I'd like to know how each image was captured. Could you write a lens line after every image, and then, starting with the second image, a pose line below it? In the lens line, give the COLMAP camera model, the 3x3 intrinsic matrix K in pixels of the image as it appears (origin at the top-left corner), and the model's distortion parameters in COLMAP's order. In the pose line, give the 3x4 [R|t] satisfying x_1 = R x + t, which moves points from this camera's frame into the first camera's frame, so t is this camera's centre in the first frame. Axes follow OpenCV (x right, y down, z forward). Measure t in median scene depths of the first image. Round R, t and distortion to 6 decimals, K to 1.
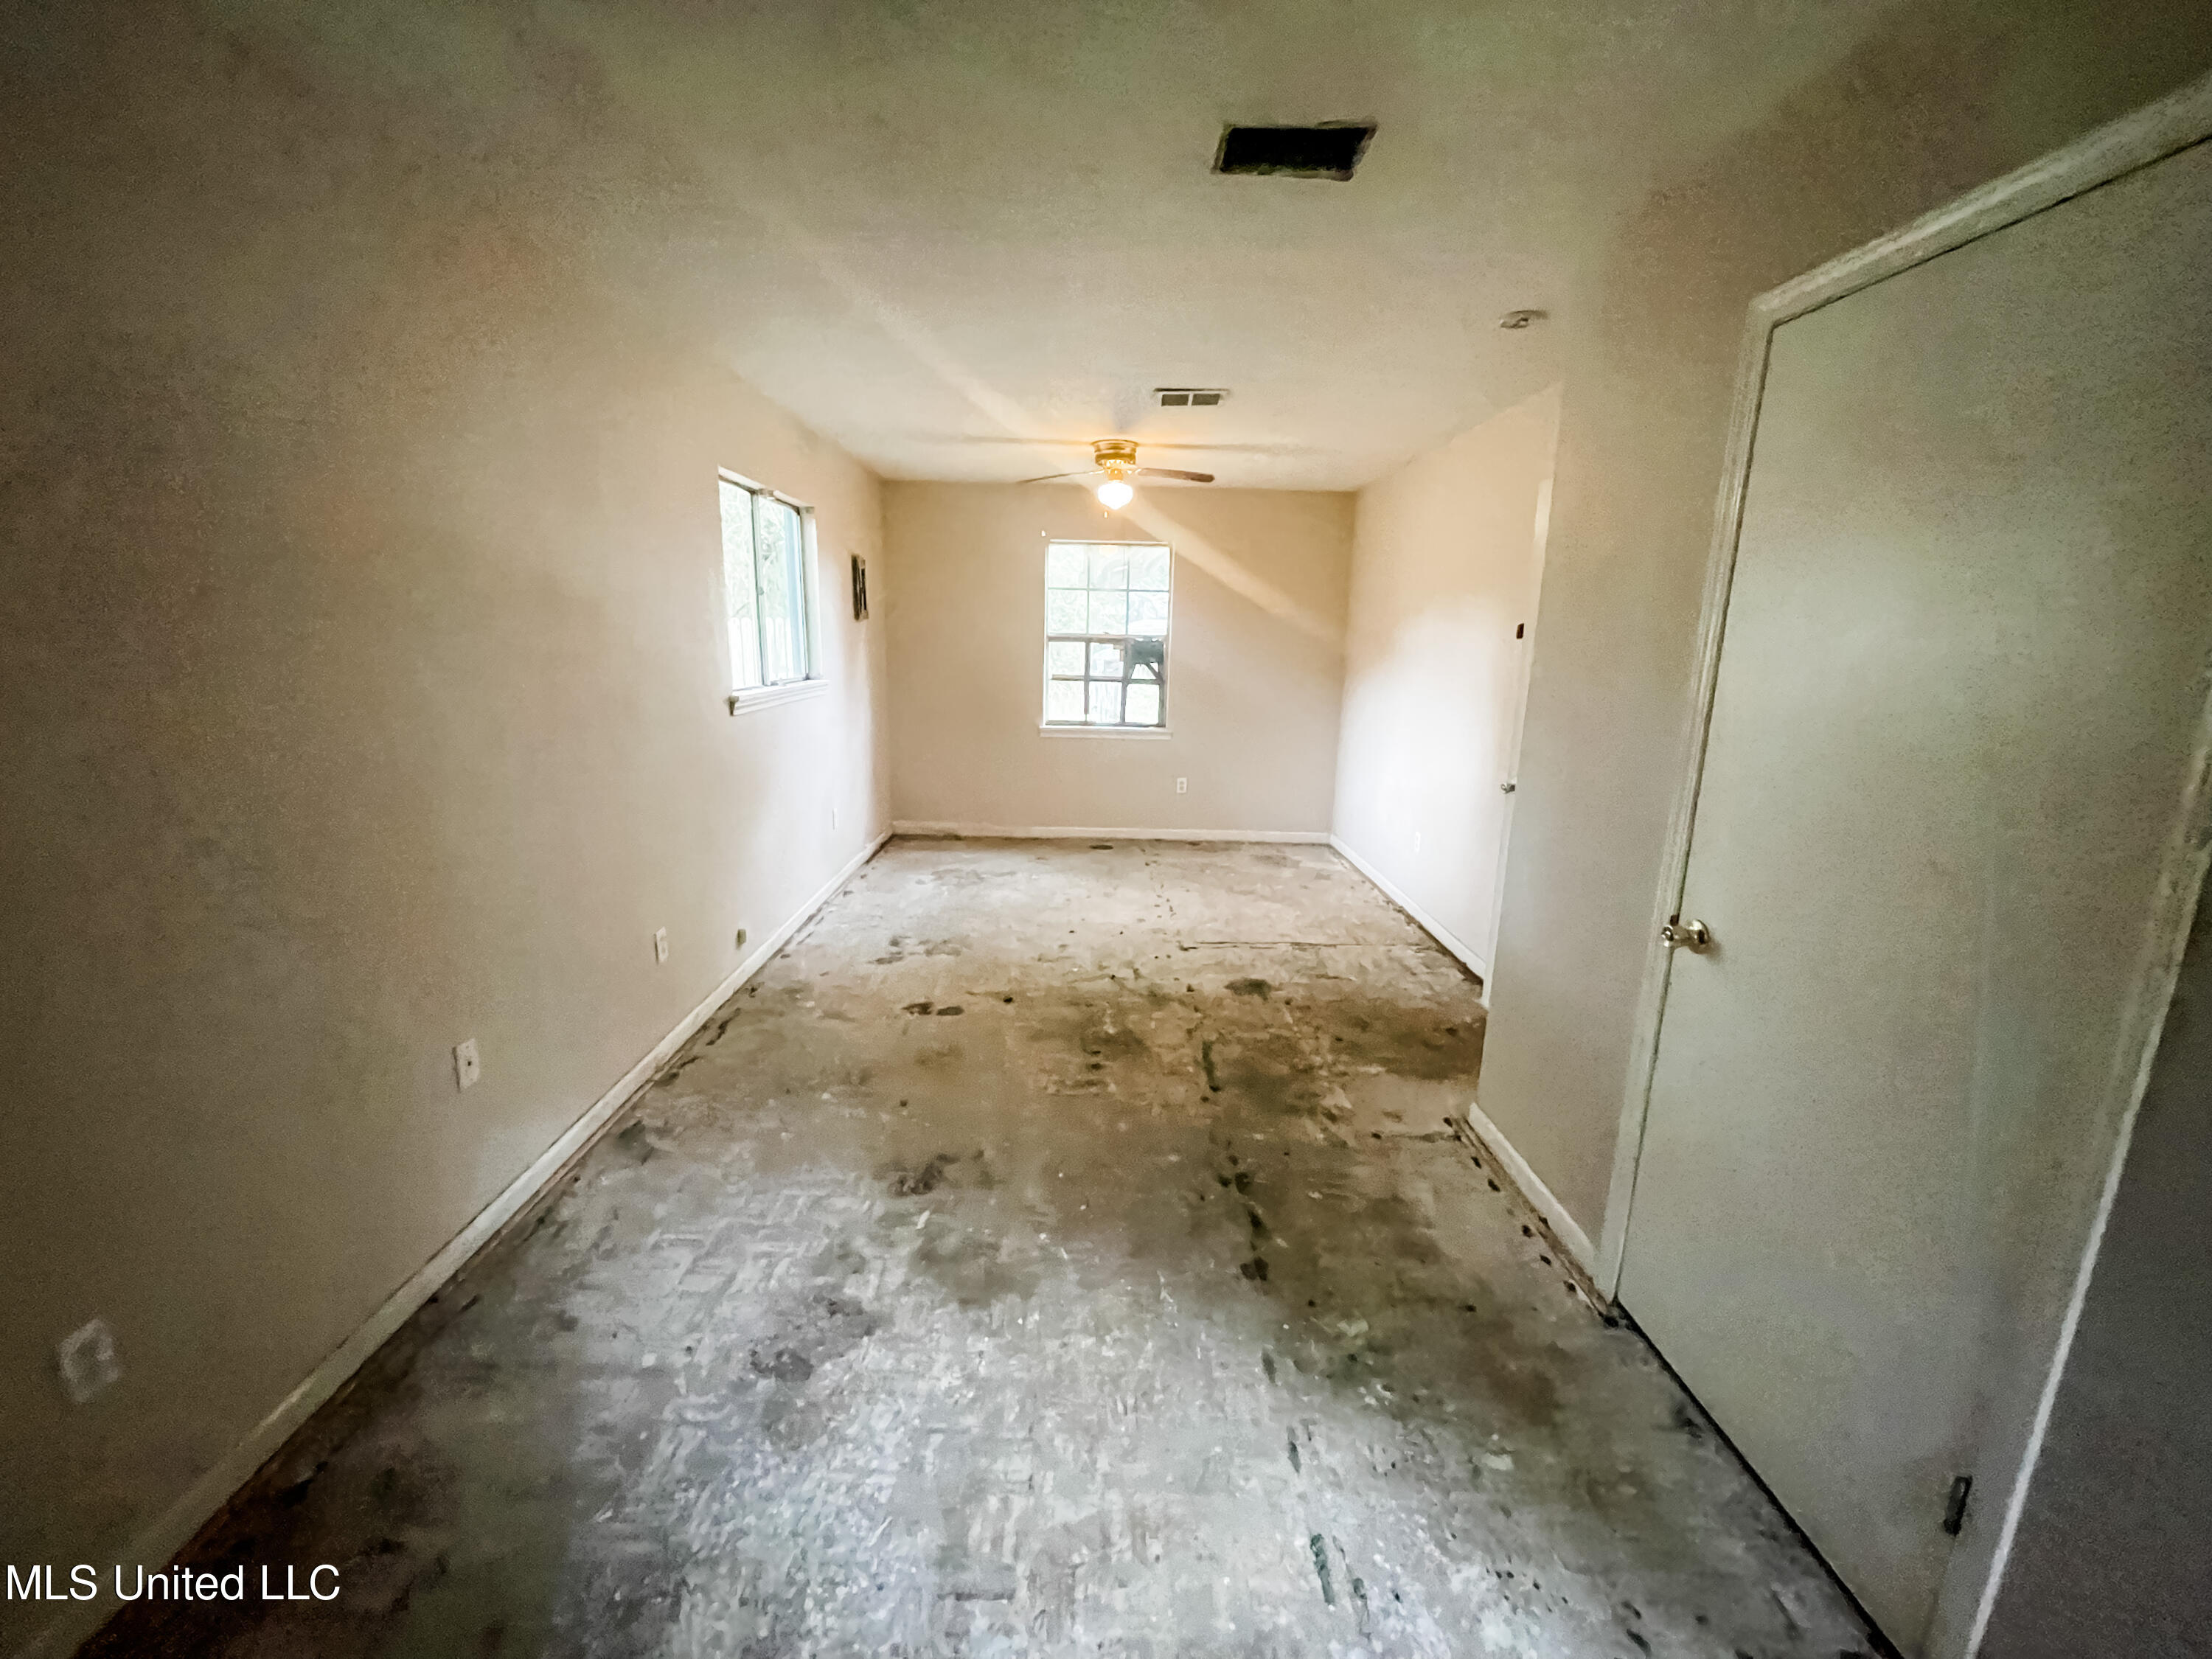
lens RADIAL K [[903.0, 0, 1095.0], [0, 903.0, 835.2], [0, 0, 1]] dist [-0.007579, 0.003109]
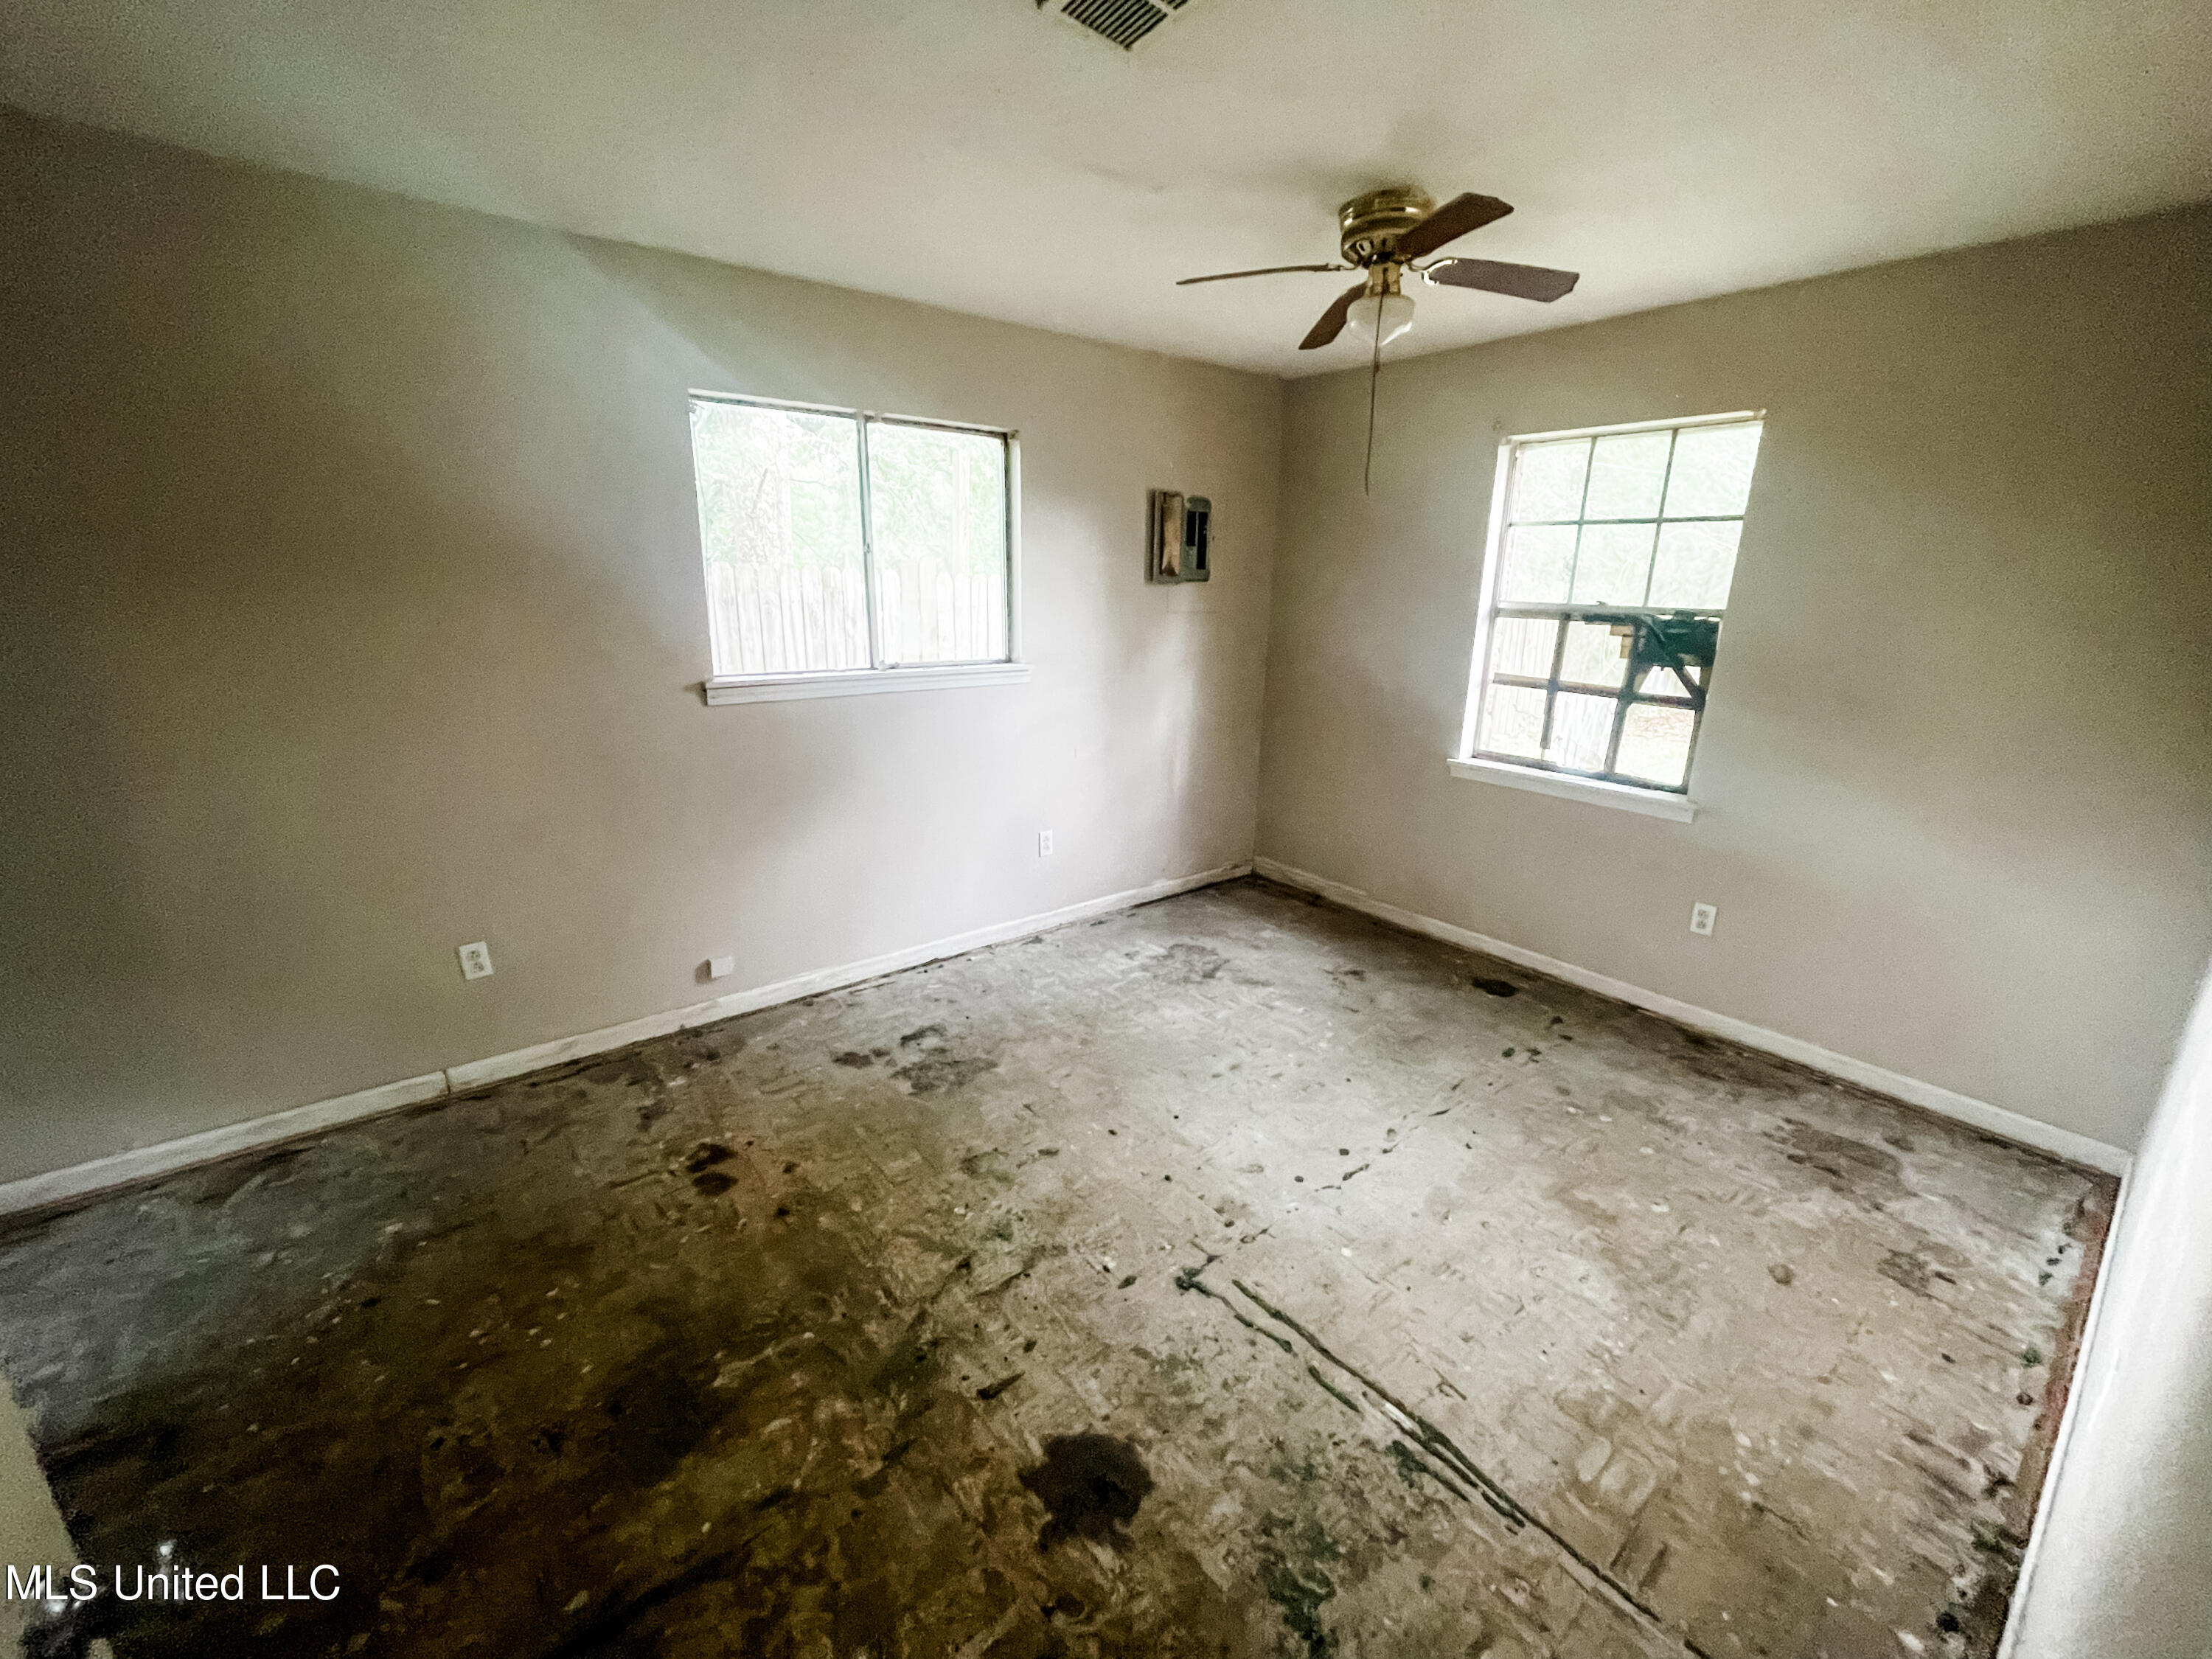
lens RADIAL K [[903.0, 0, 1104.3], [0, 903.0, 823.5], [0, 0, 1]] dist [-0.007579, 0.003109]
pose [[0.612958, 0.202235, -0.763795, 0.379137], [-0.175257, 0.977408, 0.118148, -0.155553], [0.770433, 0.061441, 0.634553, 0.638181]]
